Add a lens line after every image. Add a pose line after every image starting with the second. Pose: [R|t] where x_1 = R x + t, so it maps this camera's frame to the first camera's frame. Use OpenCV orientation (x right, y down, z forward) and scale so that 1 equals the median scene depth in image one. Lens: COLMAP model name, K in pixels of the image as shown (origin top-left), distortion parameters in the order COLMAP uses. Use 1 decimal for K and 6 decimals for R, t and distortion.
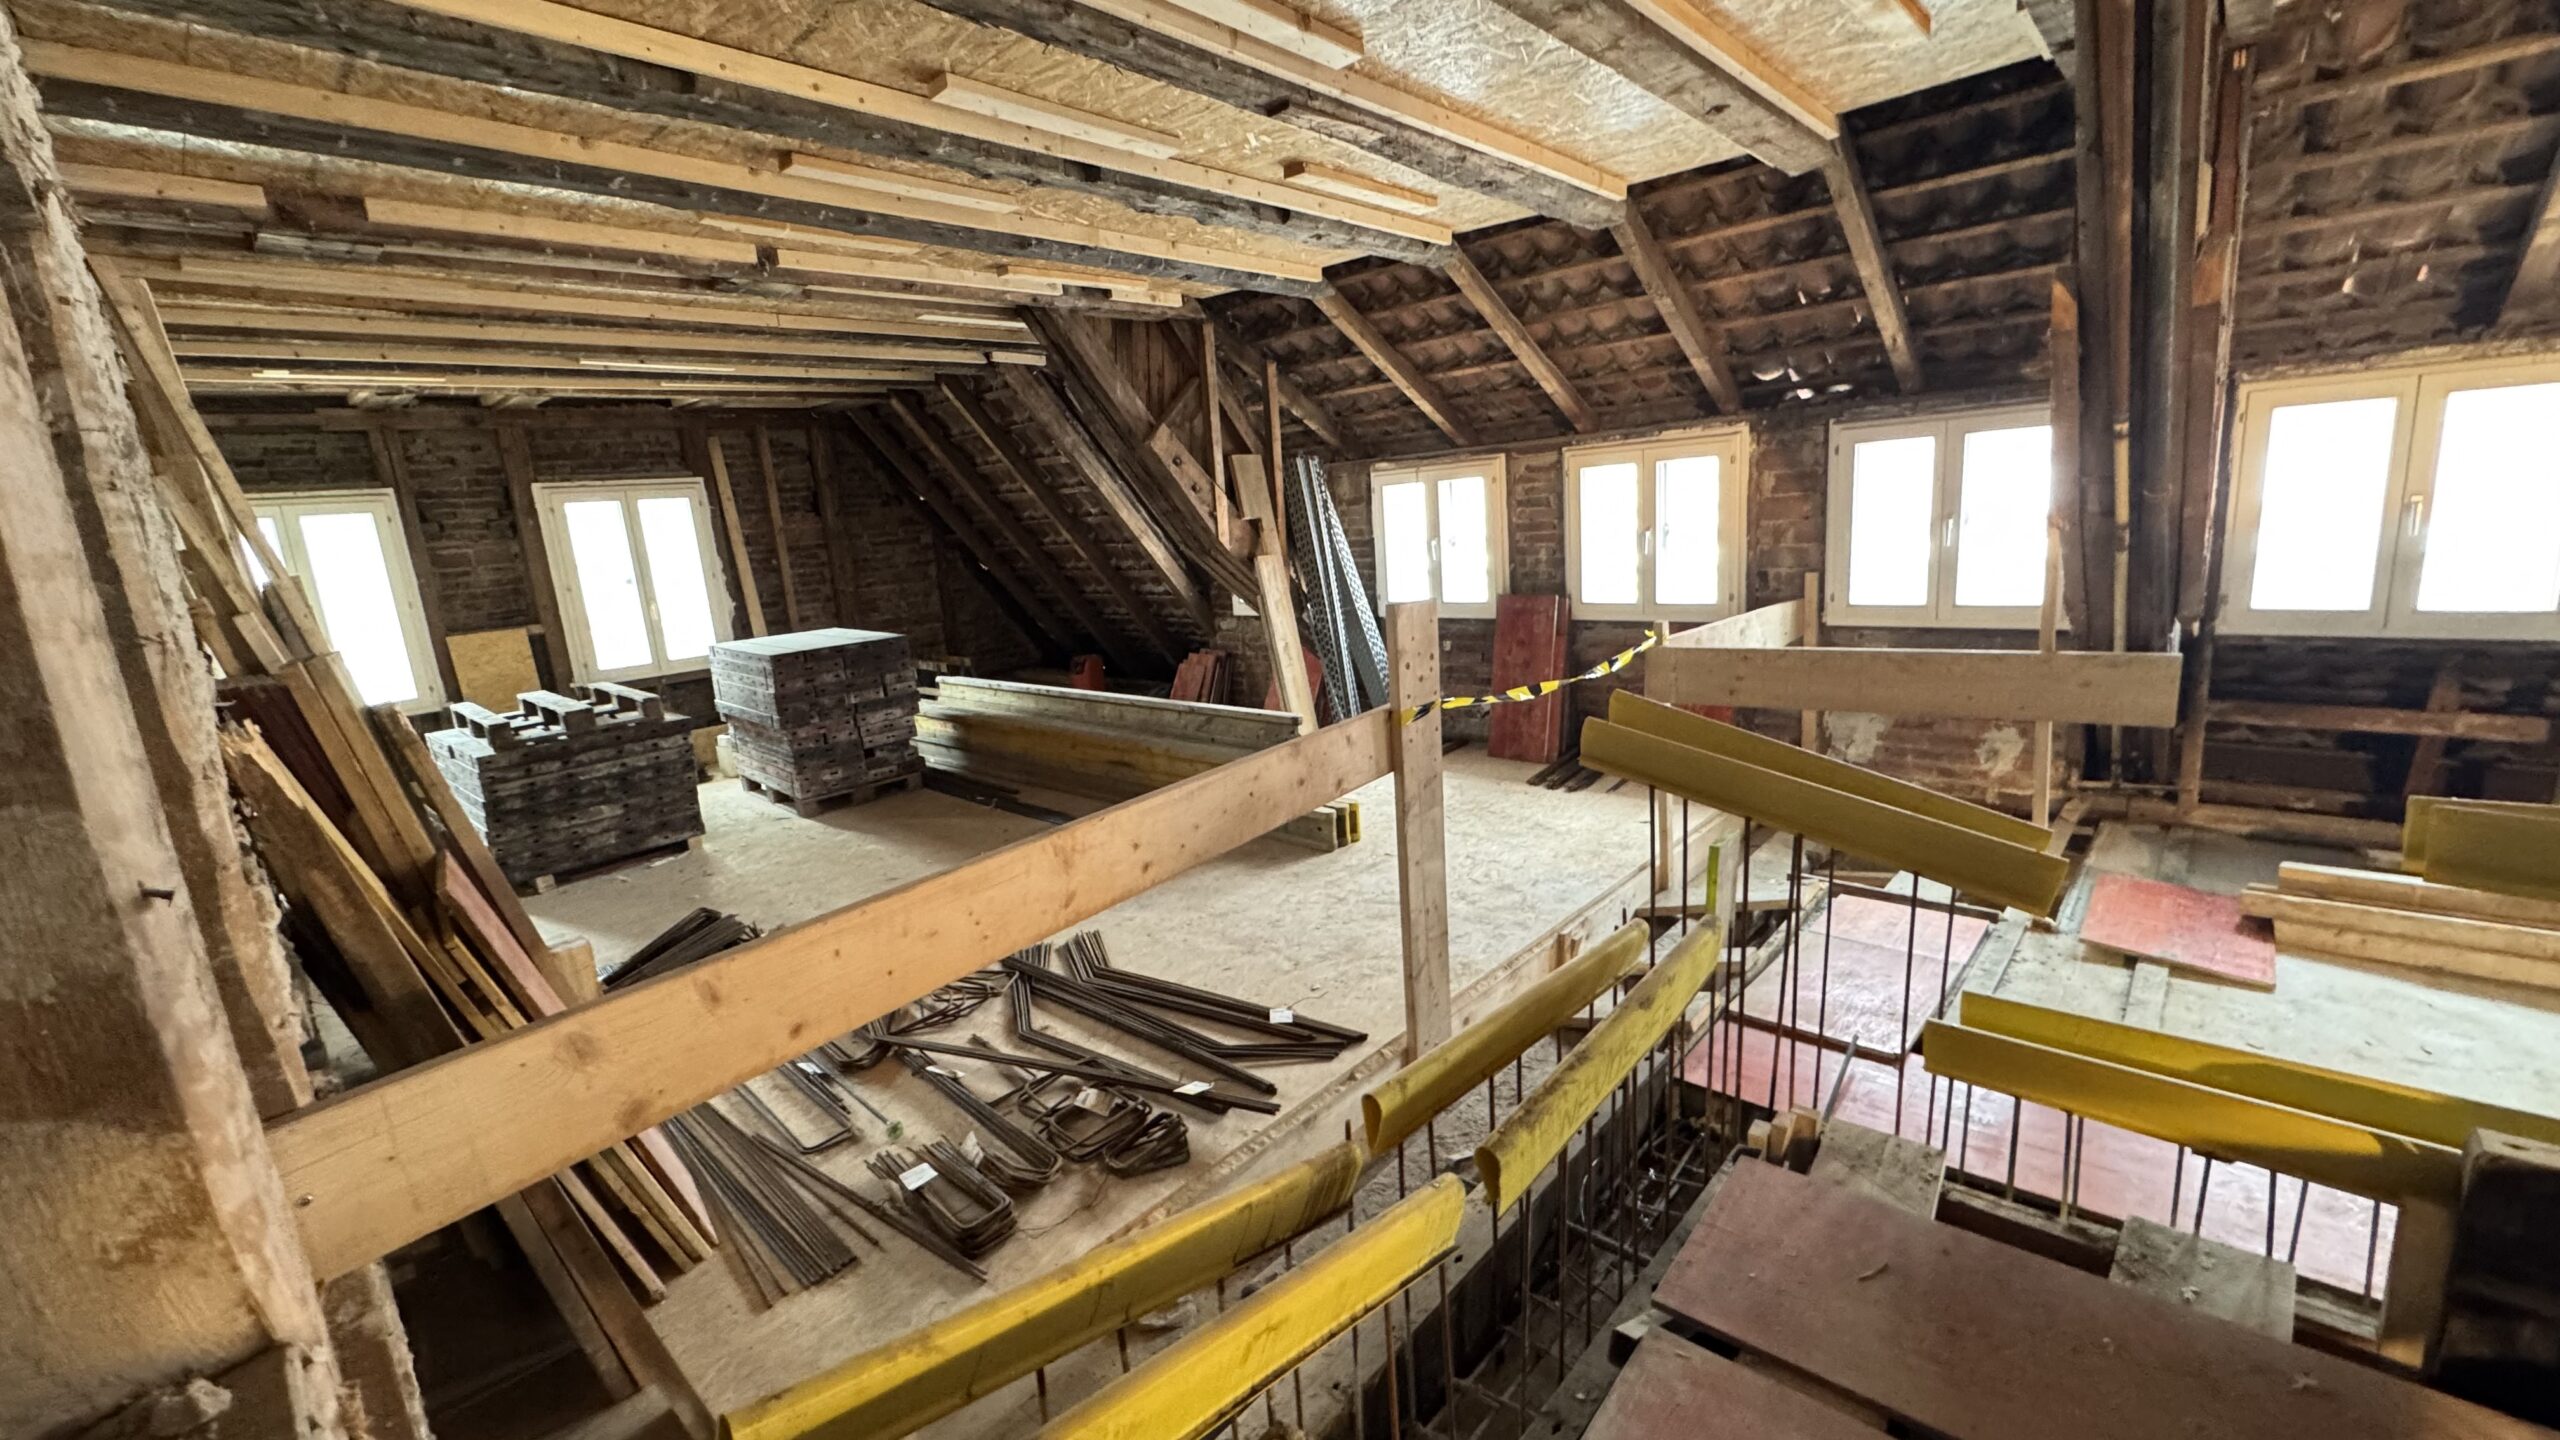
lens RADIAL K [[1018.8, 0, 1276.7], [0, 1018.8, 719.8], [0, 0, 1]] dist [-0.008348, 0.001905]
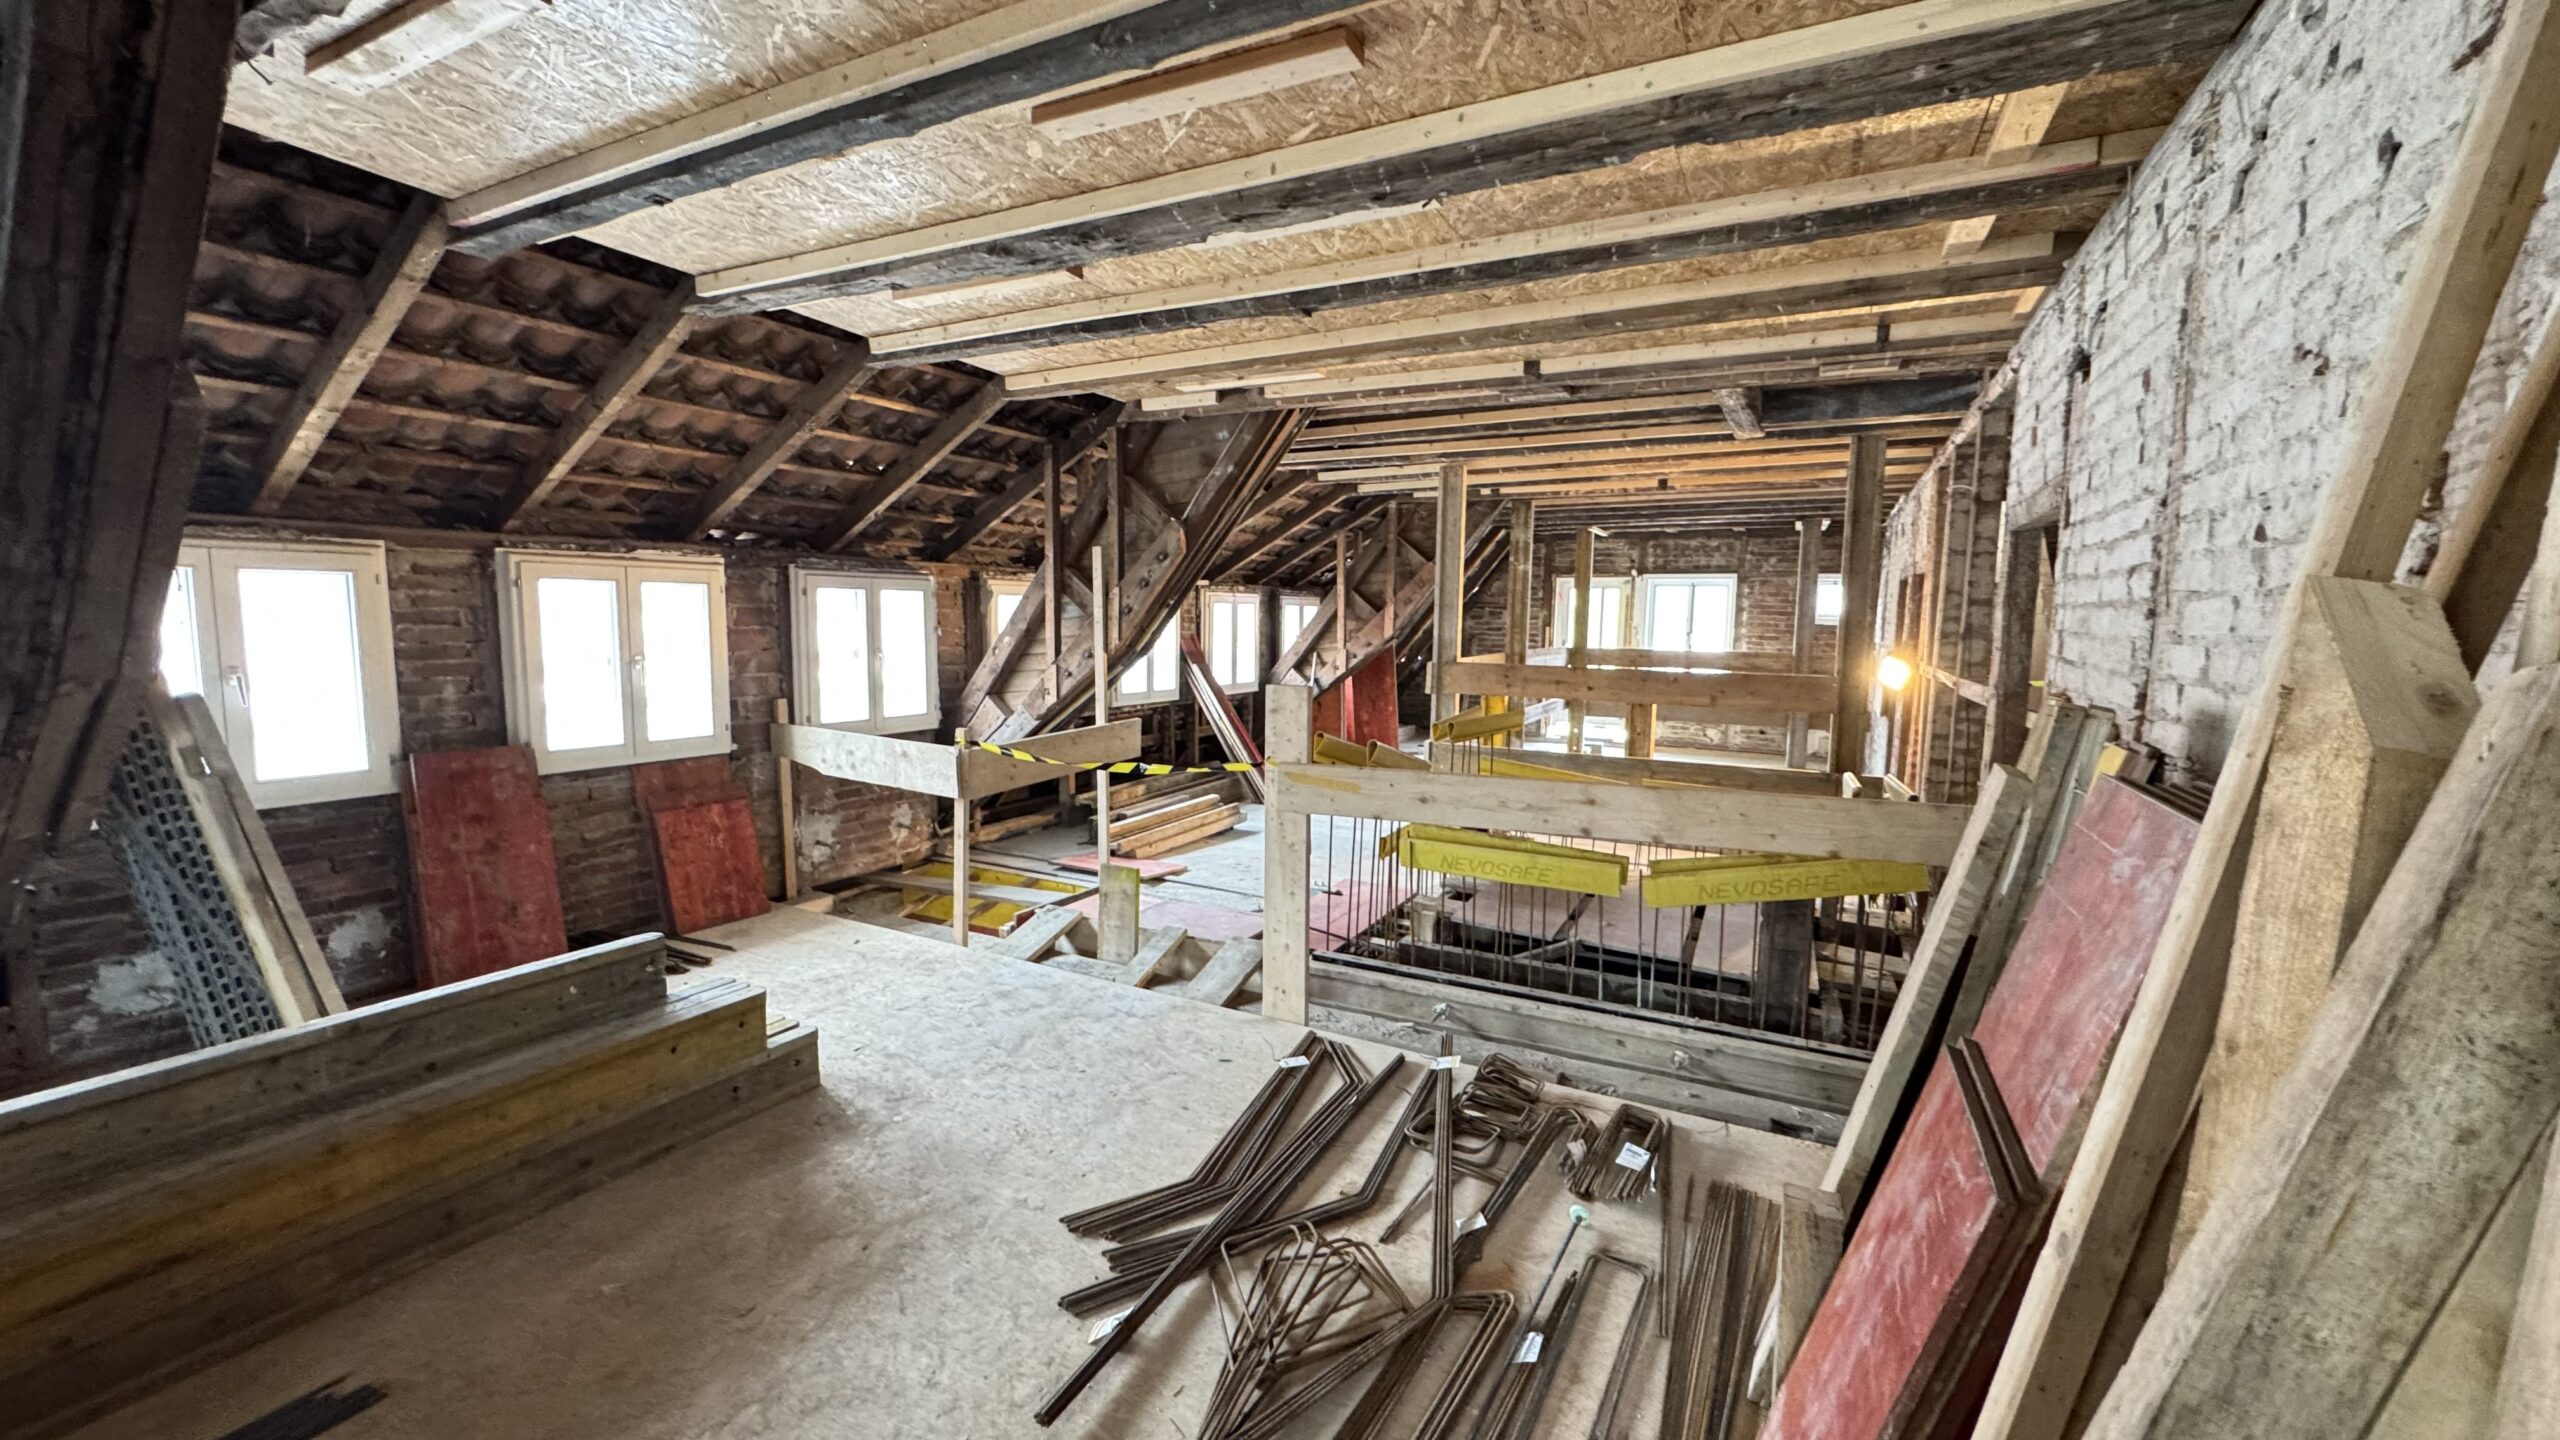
lens RADIAL K [[1018.8, 0, 1272.8], [0, 1018.8, 718.9], [0, 0, 1]] dist [-0.008348, 0.001905]
pose [[-0.252544, -0.030435, 0.967107, -0.736893], [0.200856, 0.976084, 0.083168, -0.119078], [-0.946509, 0.215253, -0.240391, 0.848974]]
